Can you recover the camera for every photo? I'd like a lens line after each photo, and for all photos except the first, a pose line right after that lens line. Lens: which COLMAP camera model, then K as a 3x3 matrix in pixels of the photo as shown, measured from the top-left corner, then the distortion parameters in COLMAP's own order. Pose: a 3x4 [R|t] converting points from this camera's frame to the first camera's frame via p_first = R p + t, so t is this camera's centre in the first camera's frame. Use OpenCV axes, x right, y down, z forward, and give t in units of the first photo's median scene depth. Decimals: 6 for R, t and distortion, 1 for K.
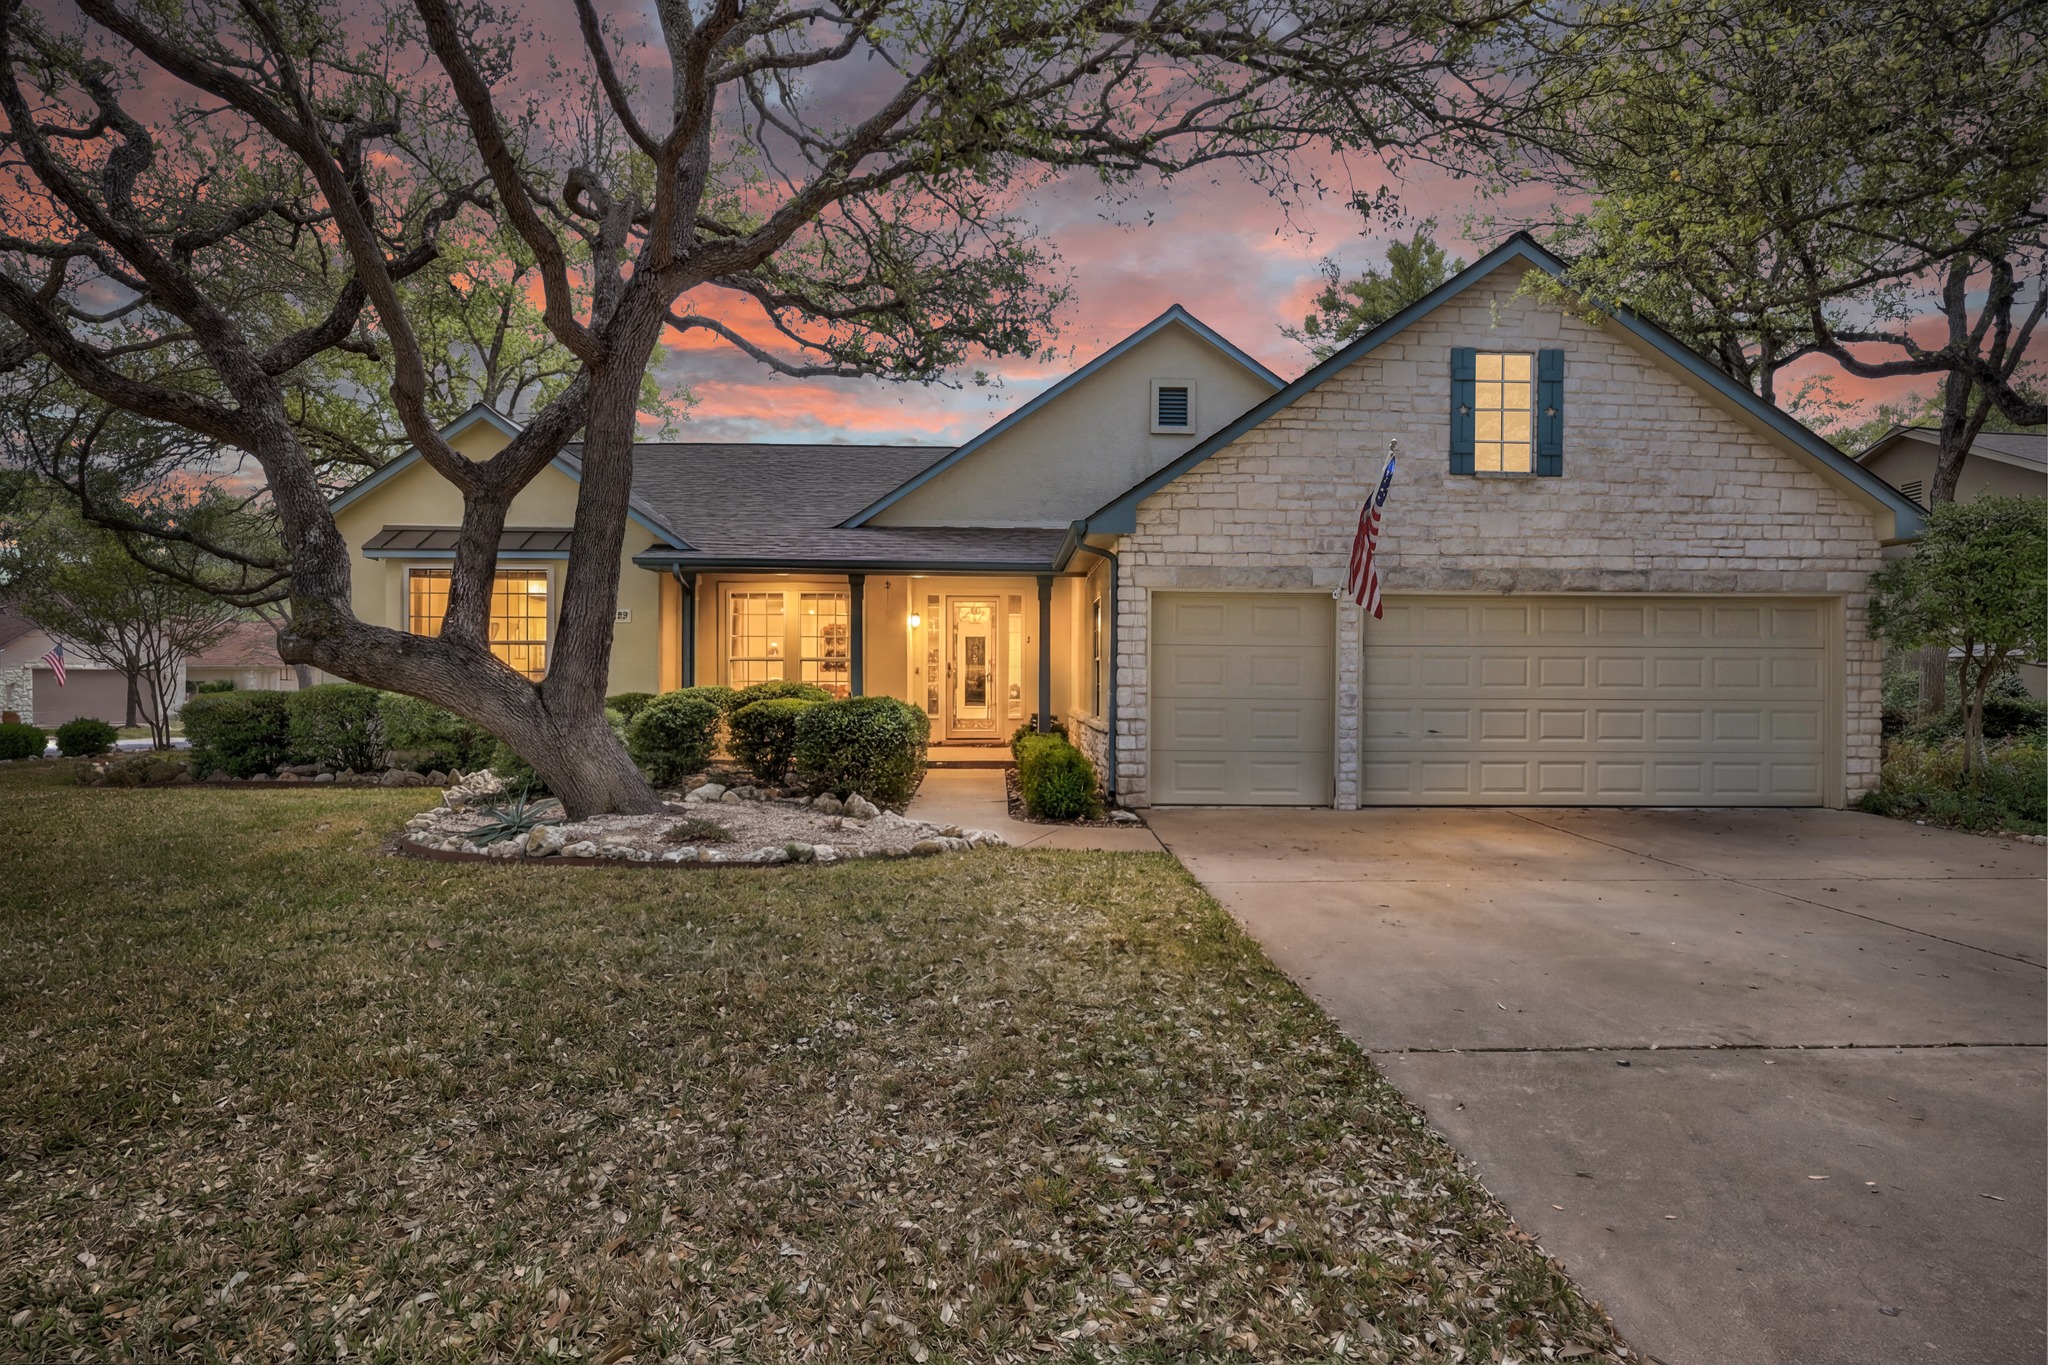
lens RADIAL K [[842.3, 0, 1019.8], [0, 842.3, 680.5], [0, 0, 1]] dist [-0.000110, -0.000019]
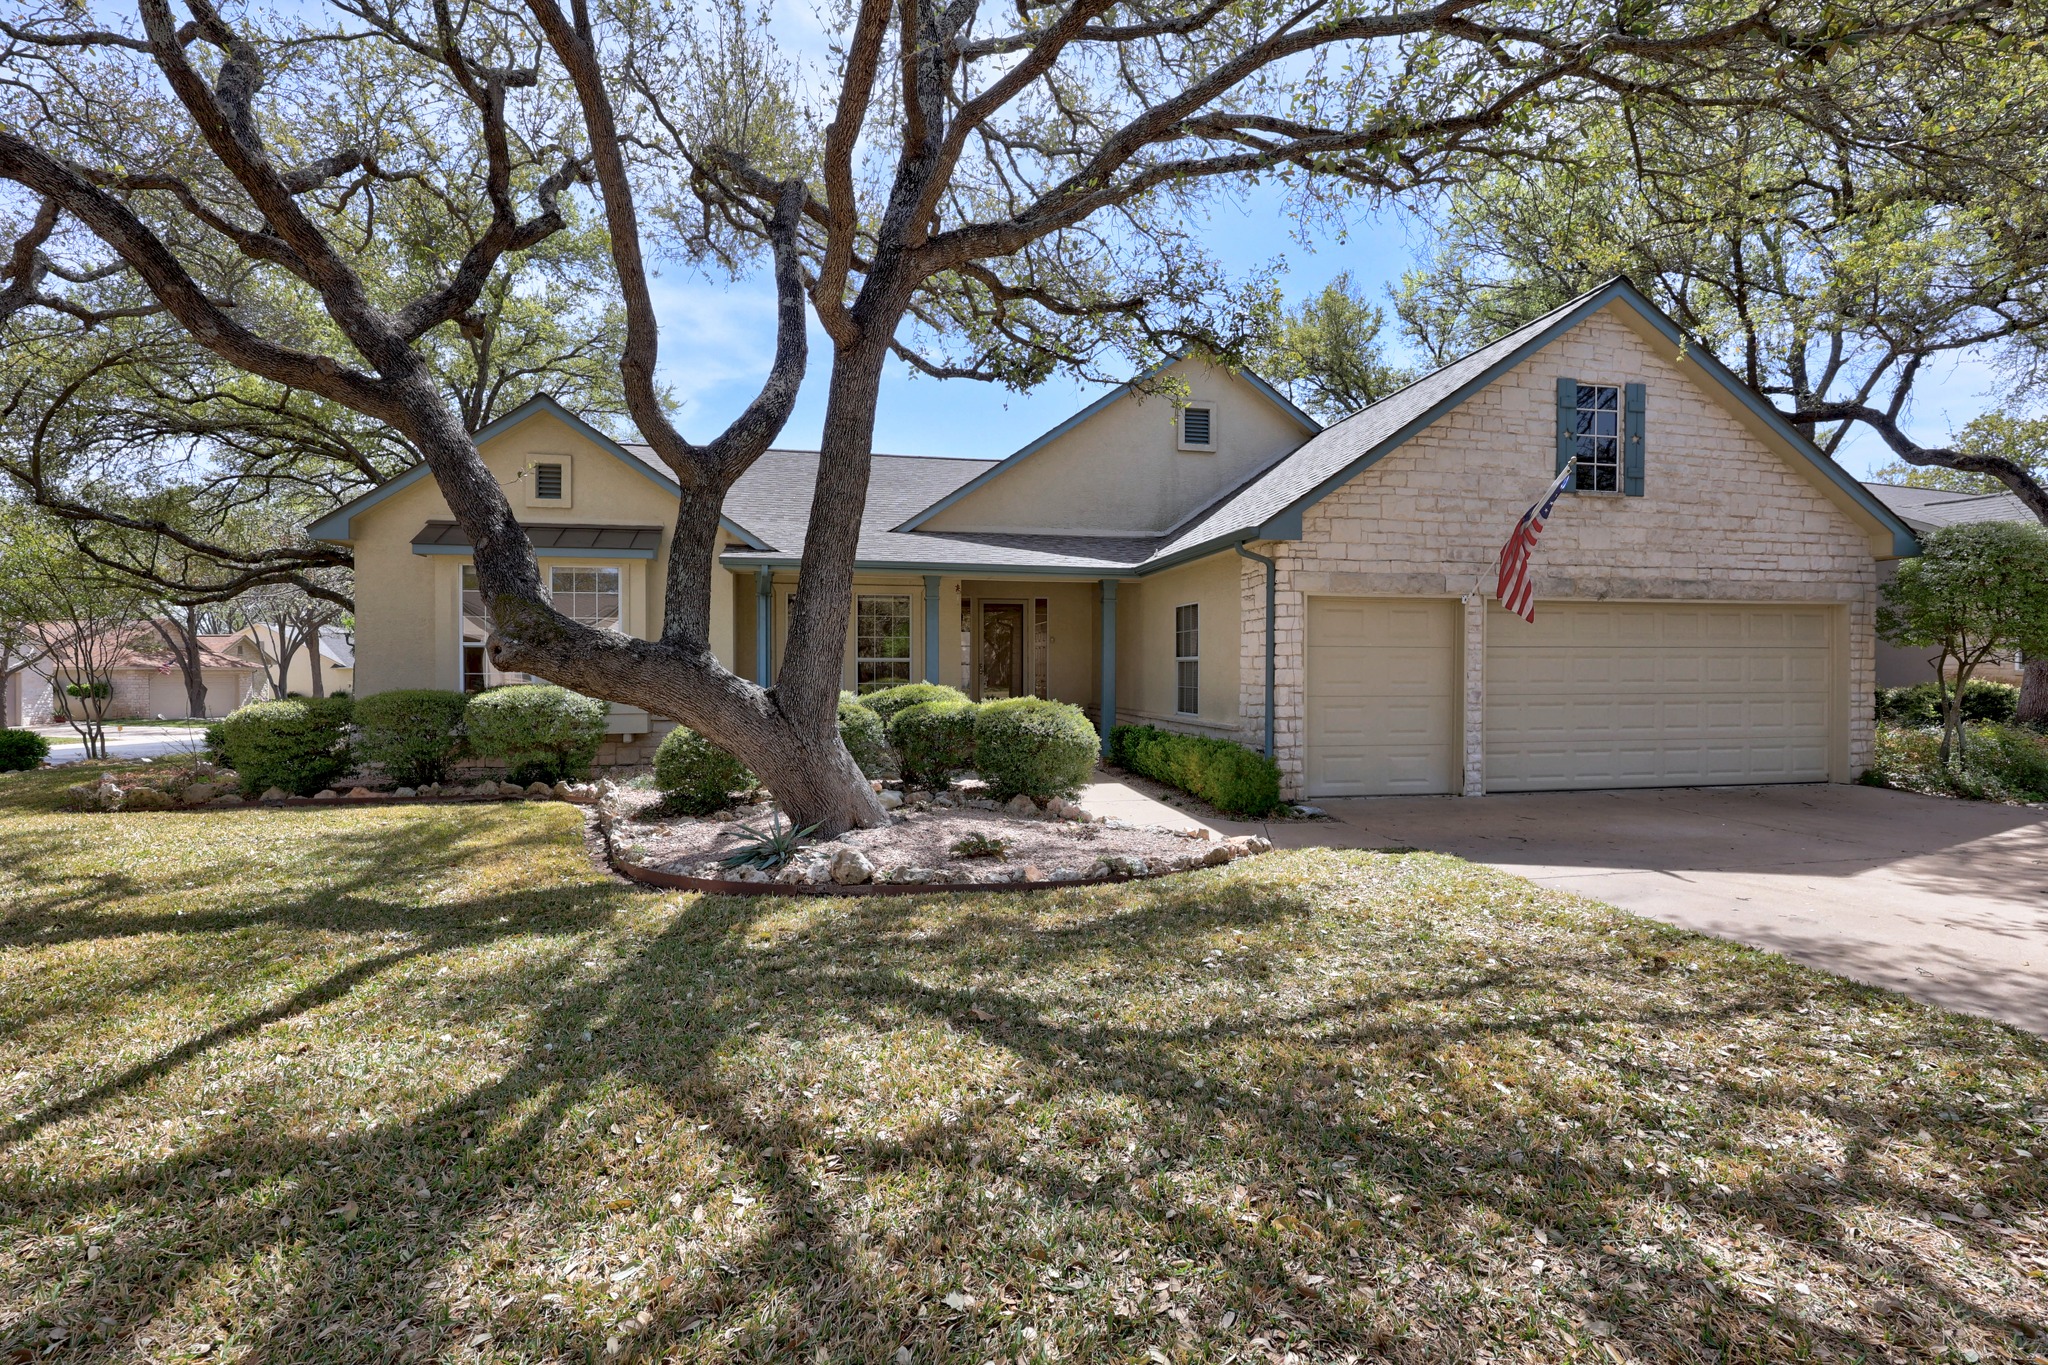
lens RADIAL K [[773.4, 0, 1031.6], [0, 773.4, 677.8], [0, 0, 1]] dist [-0.000754, 0.000062]
pose [[0.989518, -0.007608, 0.144209, -0.319474], [0.007997, 0.999966, -0.002119, -0.003390], [-0.144187, 0.003250, 0.989545, 0.091630]]
